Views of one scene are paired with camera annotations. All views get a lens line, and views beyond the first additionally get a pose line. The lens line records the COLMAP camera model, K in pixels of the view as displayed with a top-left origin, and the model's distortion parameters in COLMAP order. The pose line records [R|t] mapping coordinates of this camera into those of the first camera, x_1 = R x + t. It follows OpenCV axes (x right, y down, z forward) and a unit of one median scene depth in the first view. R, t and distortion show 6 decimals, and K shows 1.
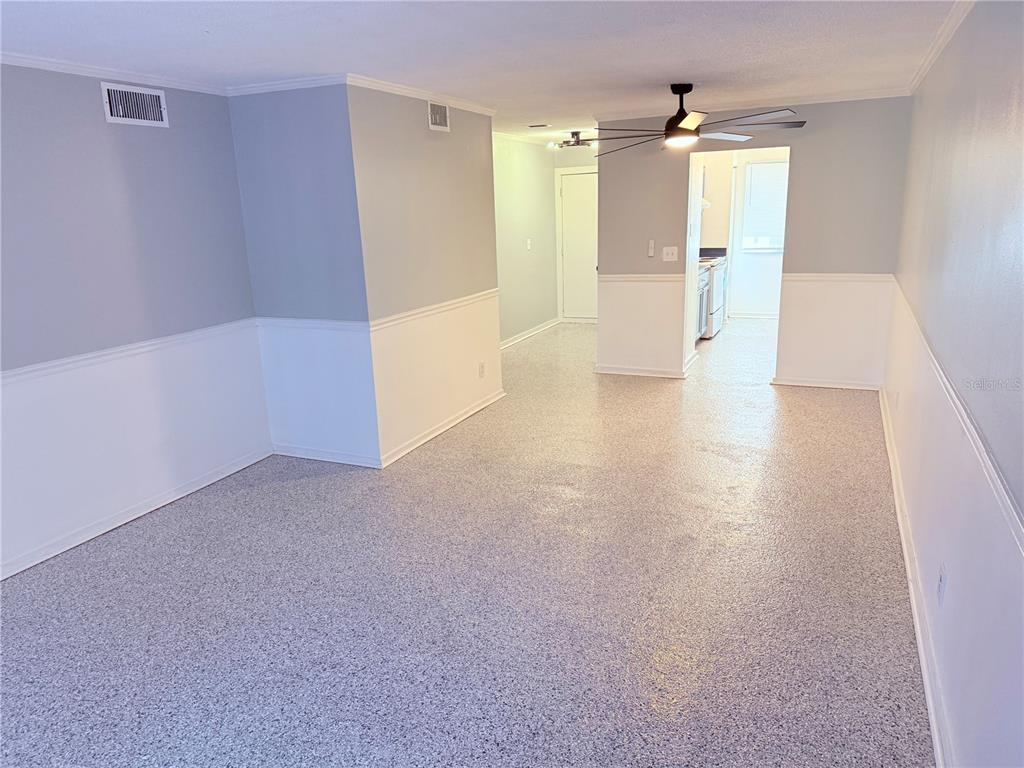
lens RADIAL K [[714.5, 0, 506.5], [0, 714.5, 384.3], [0, 0, 1]] dist [0.167971, -0.152102]
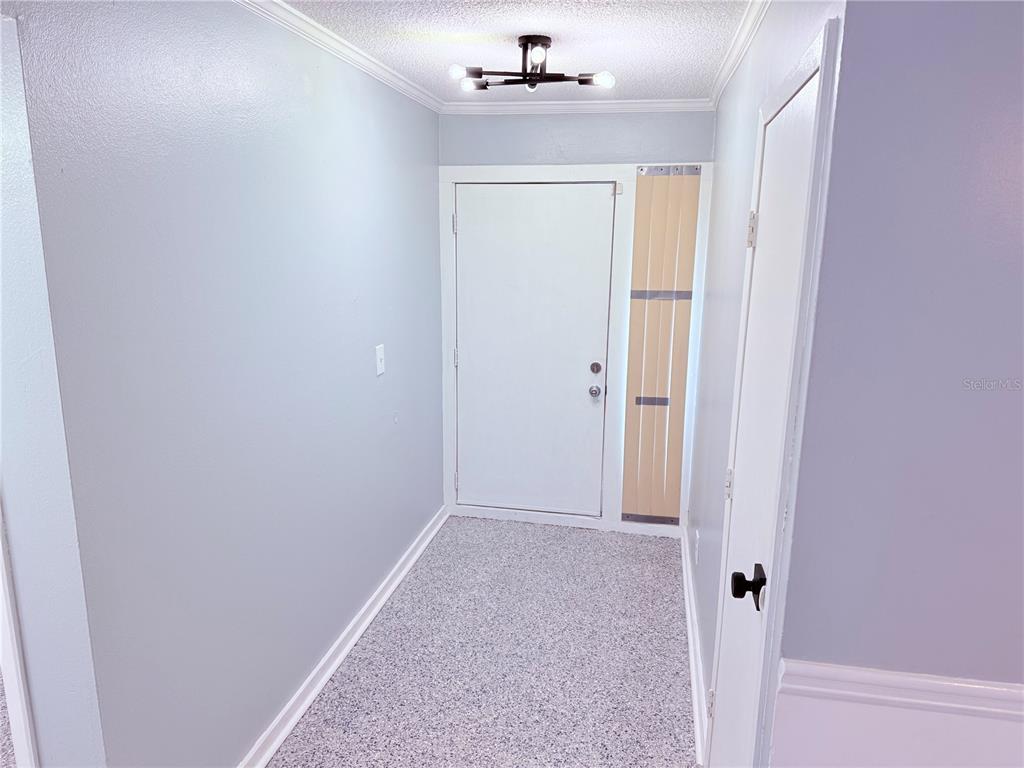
lens RADIAL K [[714.5, 0, 506.5], [0, 714.5, 384.3], [0, 0, 1]] dist [0.167971, -0.152102]
pose [[0.973887, -0.008276, 0.226881, 0.009922], [0.017736, 0.999055, -0.039688, -0.156636], [-0.226338, 0.042676, 0.973114, 0.593078]]
